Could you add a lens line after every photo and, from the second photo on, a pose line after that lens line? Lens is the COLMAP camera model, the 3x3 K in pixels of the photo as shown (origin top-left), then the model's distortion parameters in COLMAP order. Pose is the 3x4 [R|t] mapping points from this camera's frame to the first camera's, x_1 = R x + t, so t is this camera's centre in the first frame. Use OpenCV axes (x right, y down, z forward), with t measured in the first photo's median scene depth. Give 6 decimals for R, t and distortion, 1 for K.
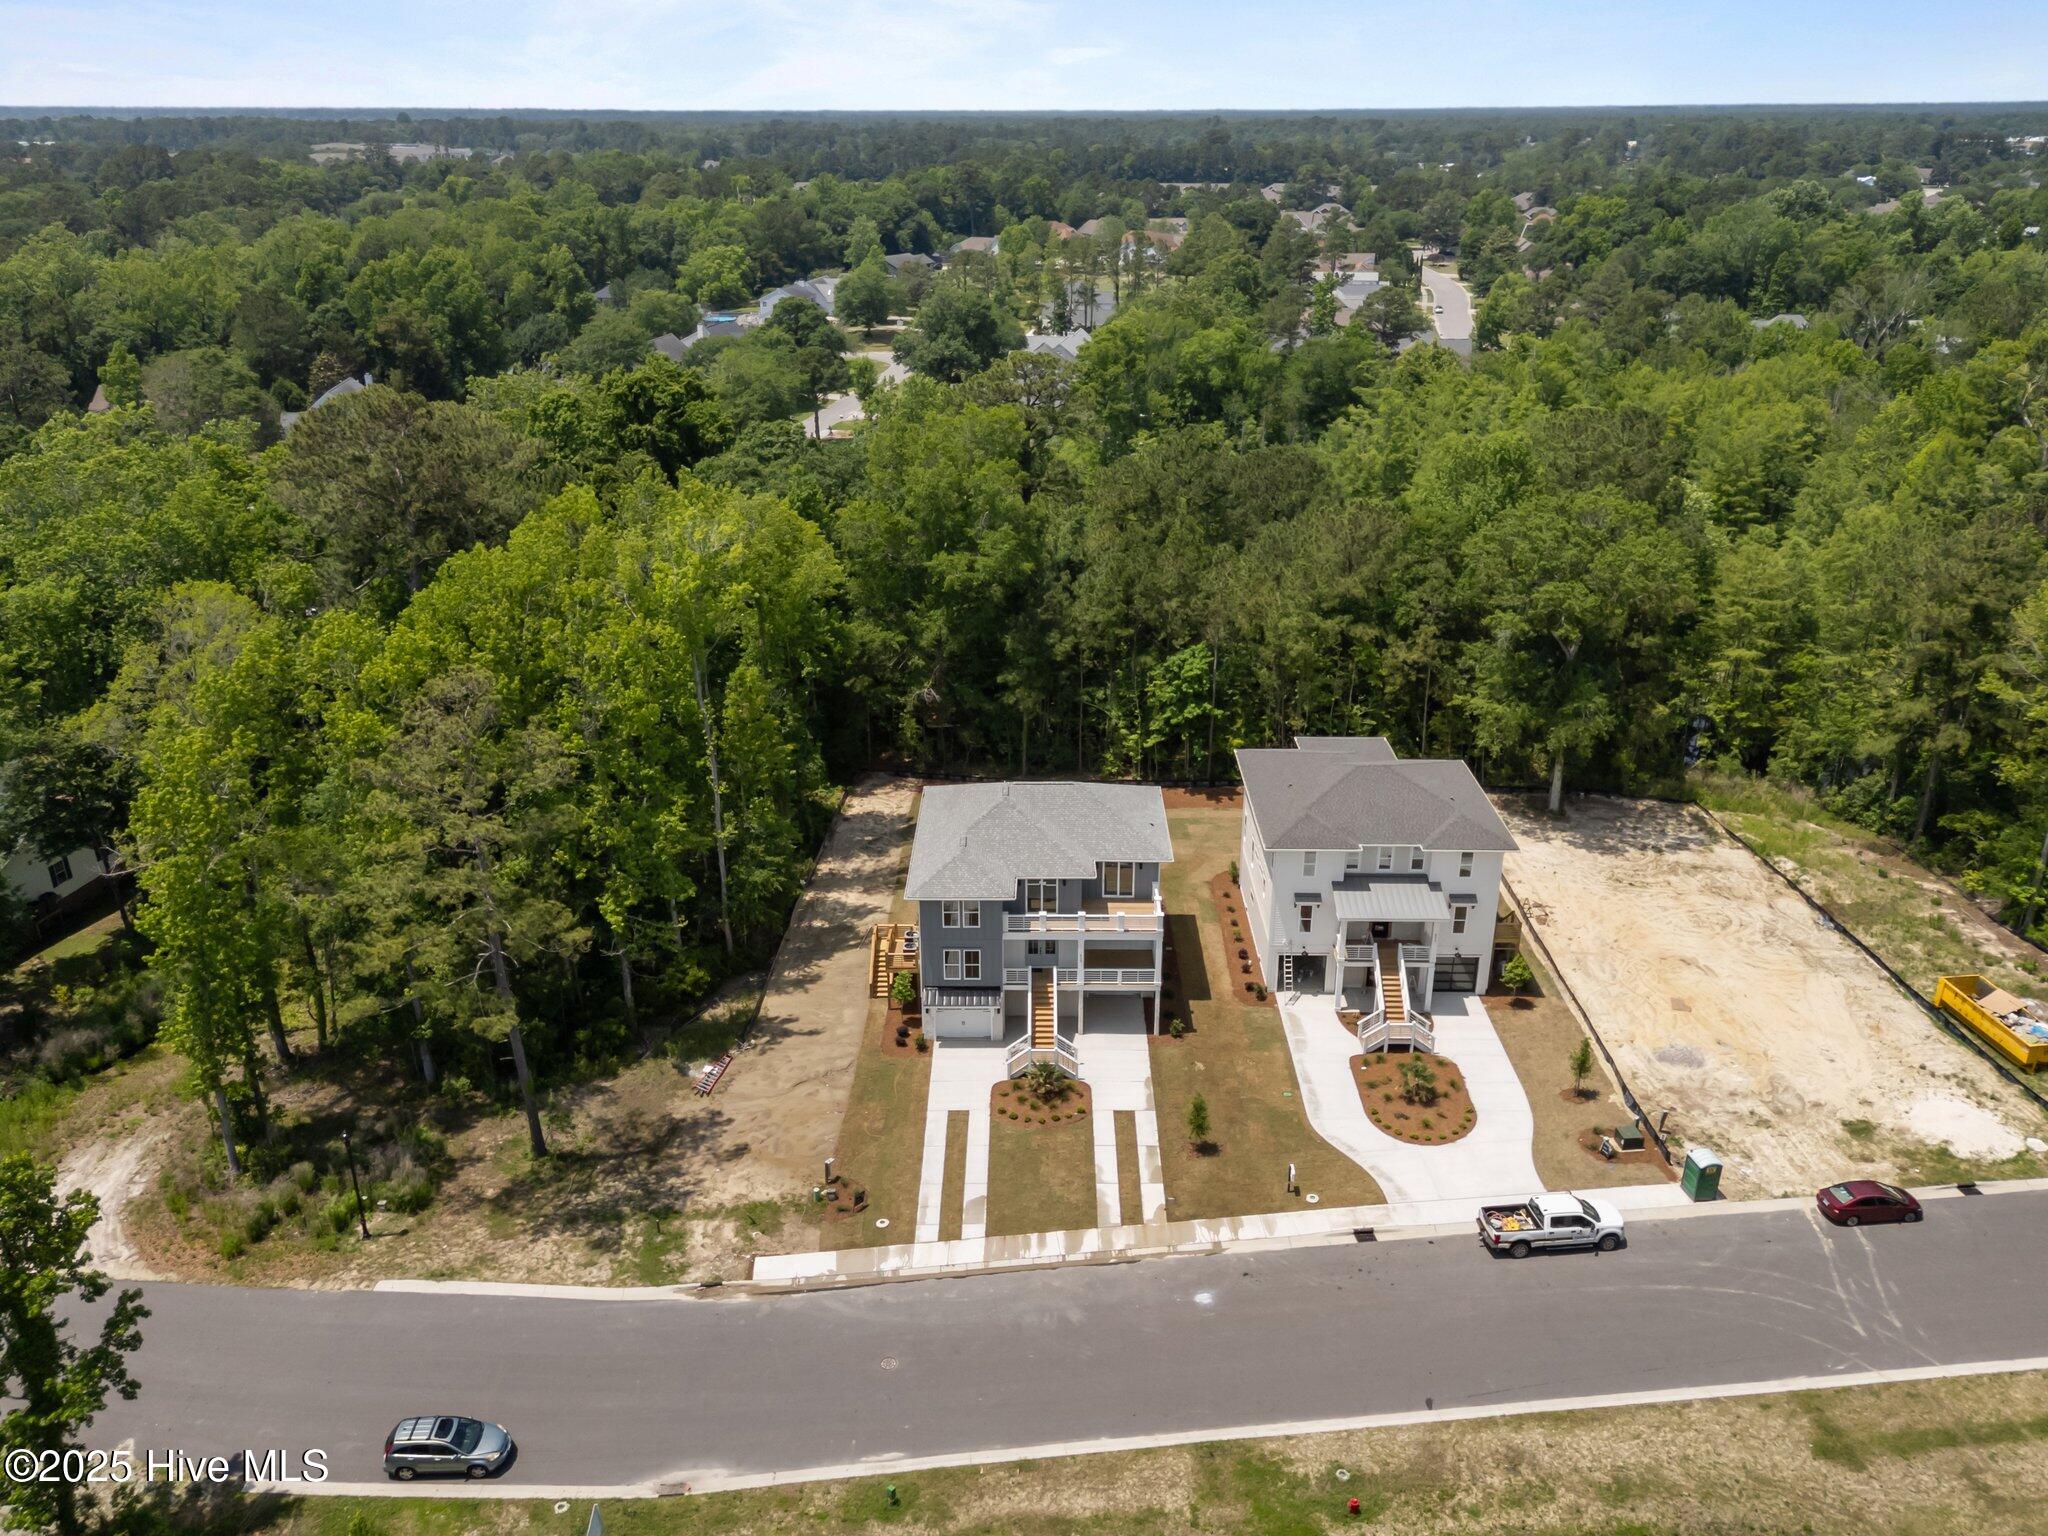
lens RADIAL K [[1568.2, 0, 1037.6], [0, 1568.2, 762.8], [0, 0, 1]] dist [0.099474, -0.073738]
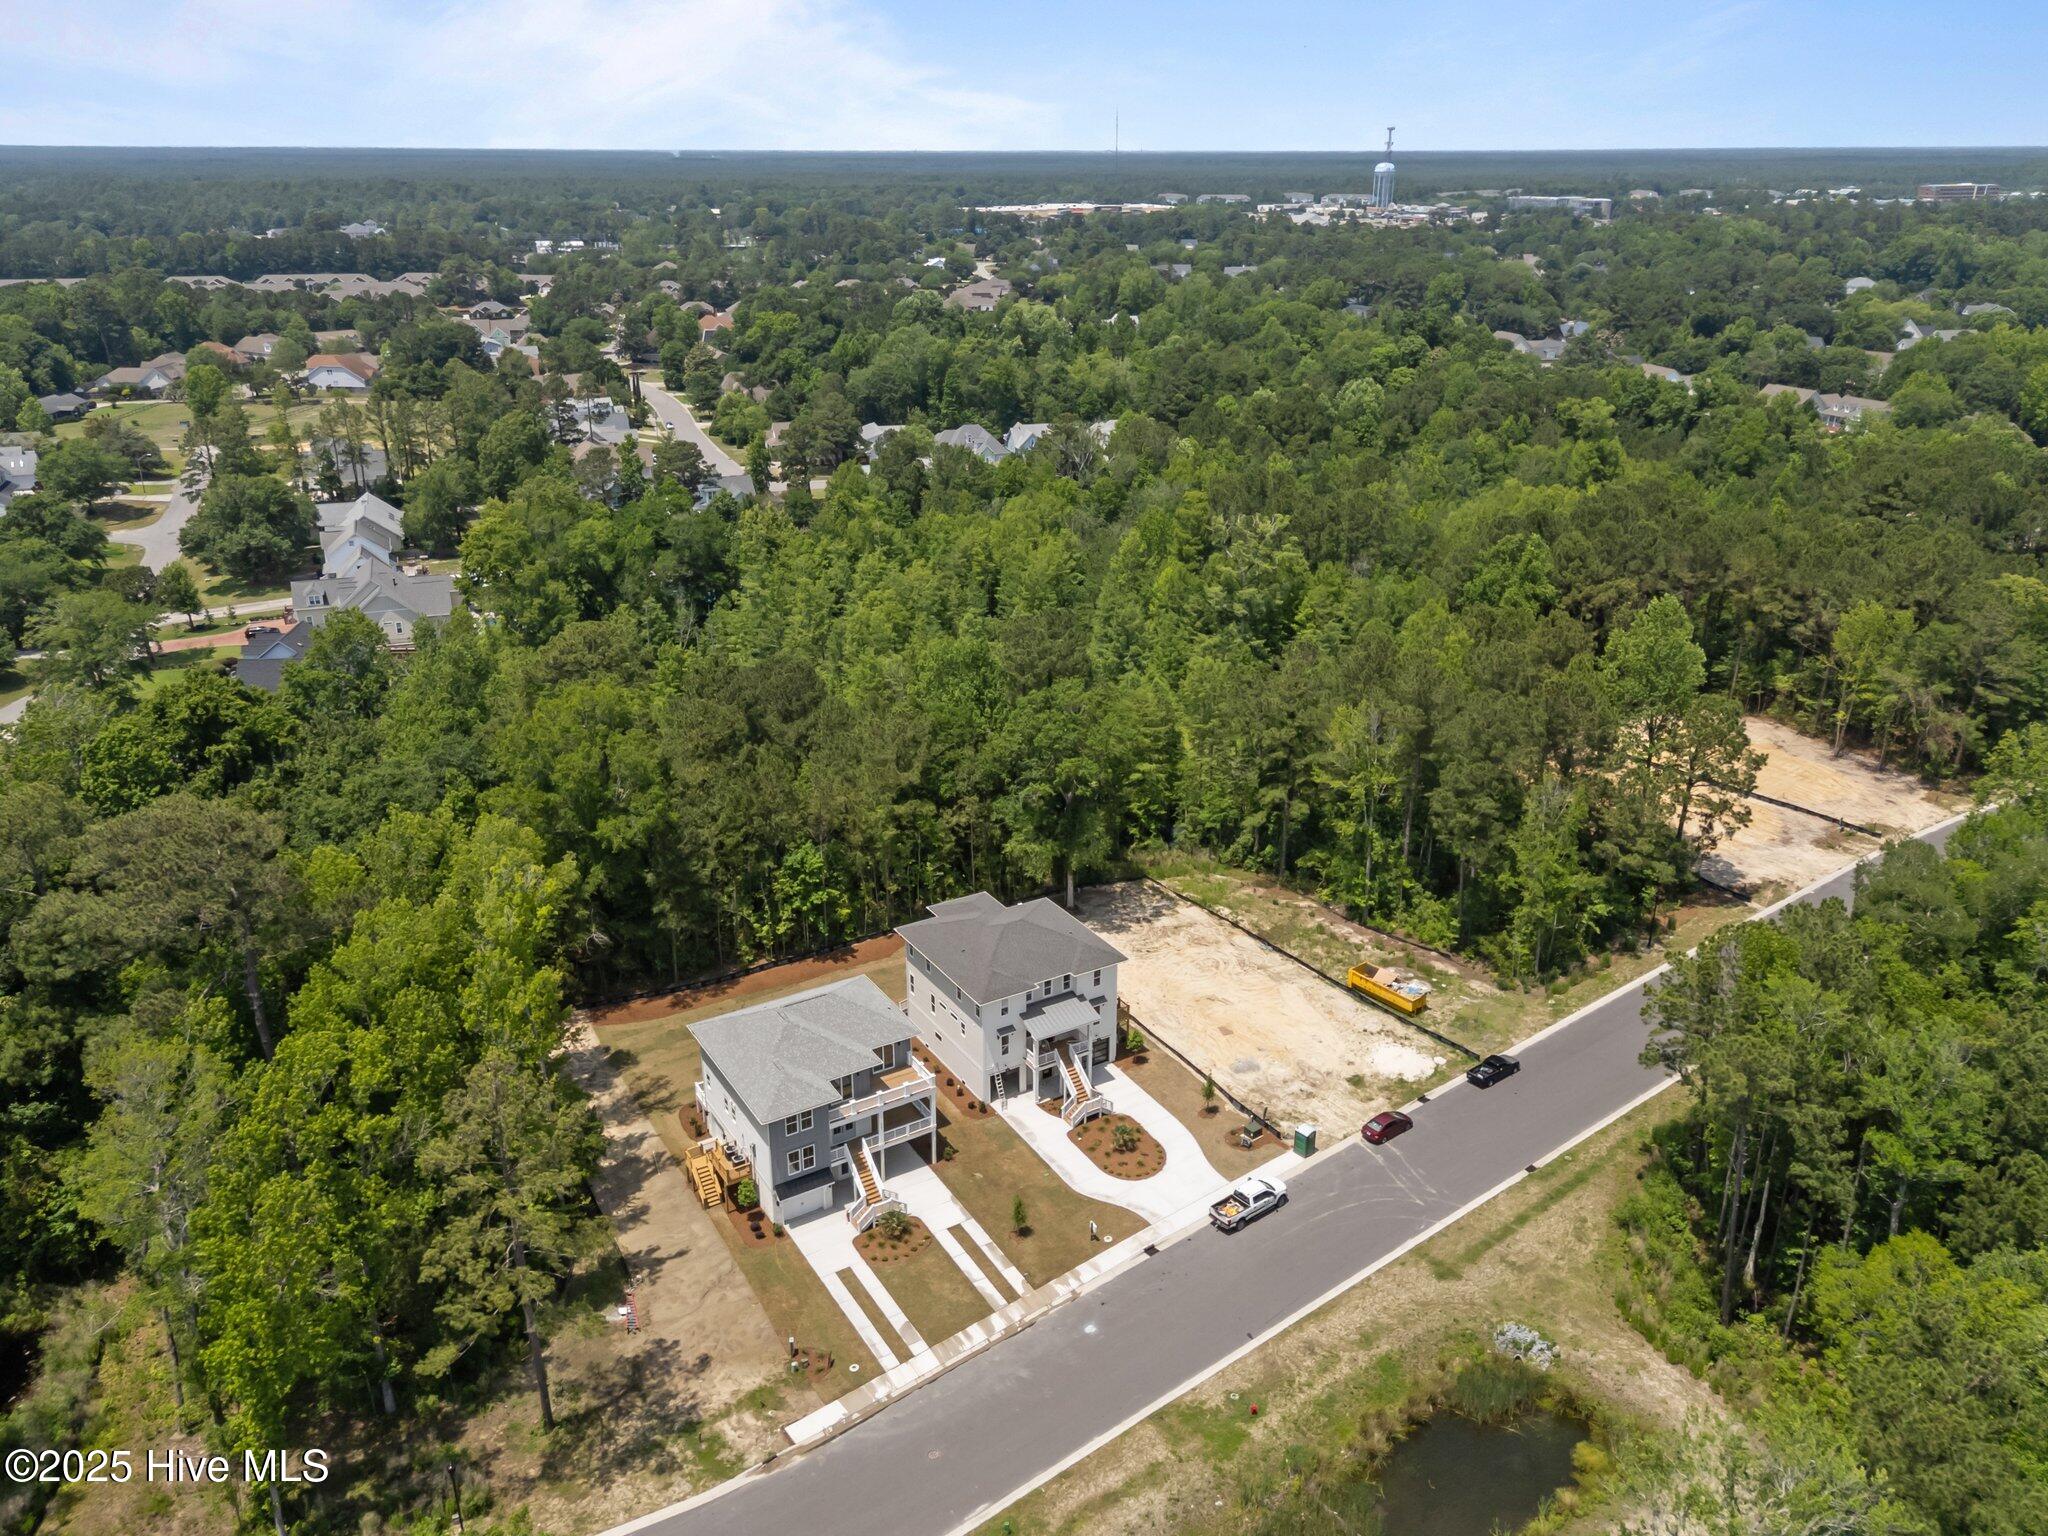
lens RADIAL K [[1568.2, 0, 1037.6], [0, 1568.2, 762.8], [0, 0, 1]] dist [0.099474, -0.073738]
pose [[0.851696, -0.193642, 0.486946, -0.455136], [0.200835, 0.978888, 0.037999, -0.202044], [-0.484024, 0.065432, 0.872605, -0.250514]]
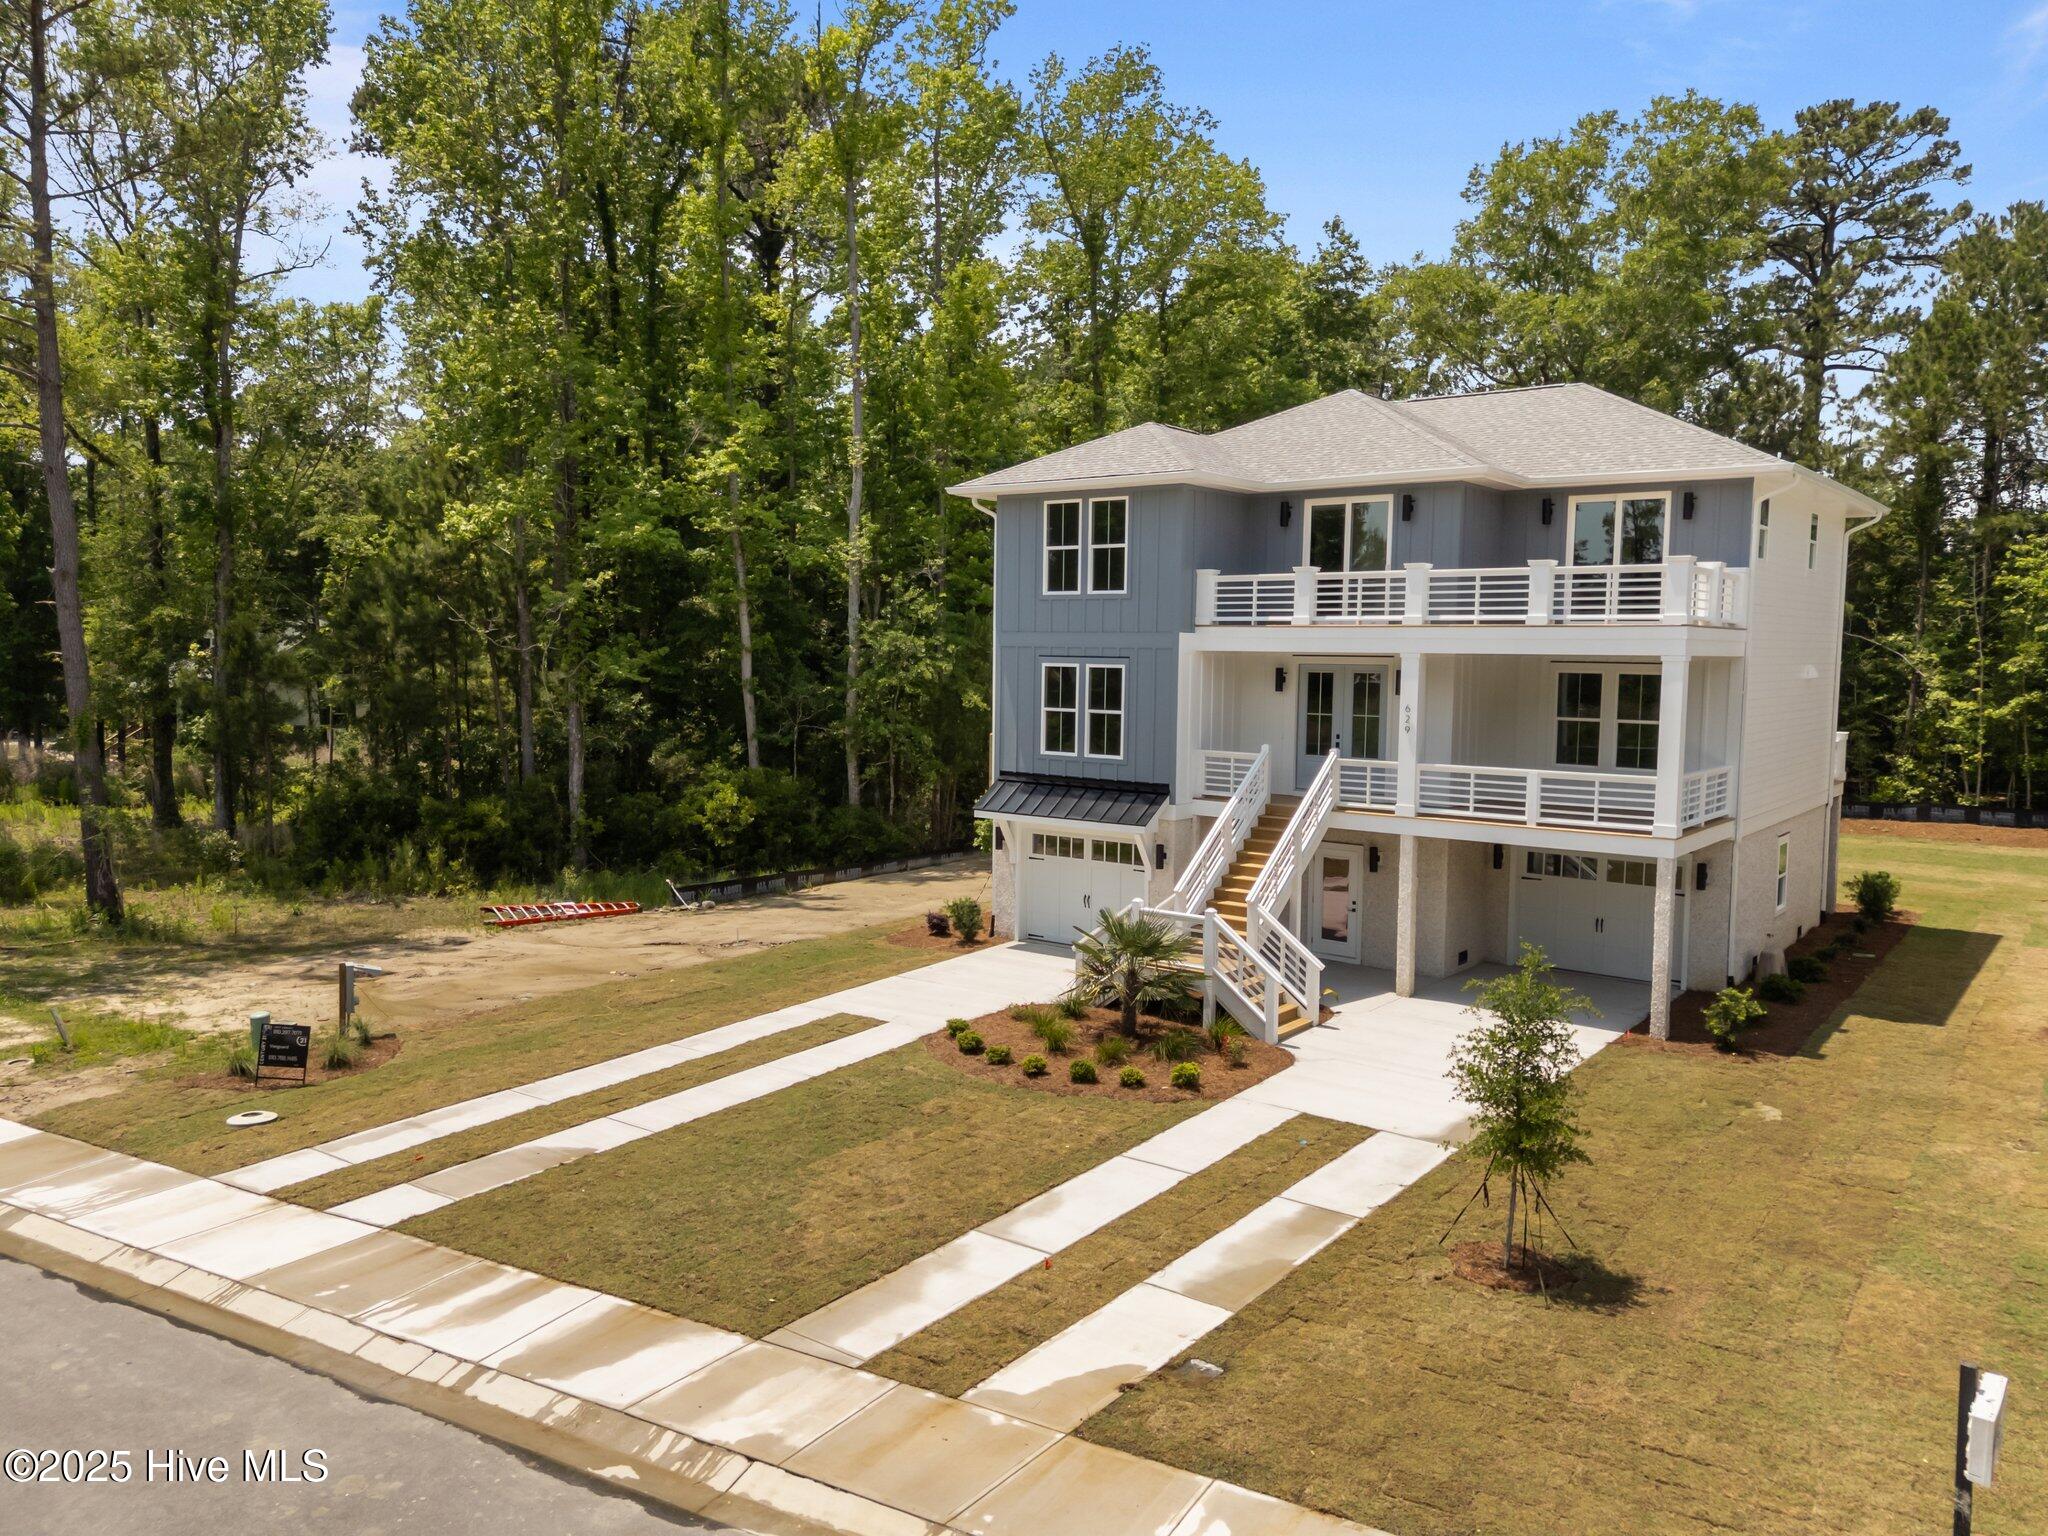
lens RADIAL K [[1503.2, 0, 1026.0], [0, 1503.2, 744.9], [0, 0, 1]] dist [0.104342, -0.105914]
pose [[0.797797, 0.050134, -0.600838, 0.152721], [-0.248077, 0.935569, -0.251335, 0.228478], [0.549524, 0.349568, 0.758831, 0.732782]]
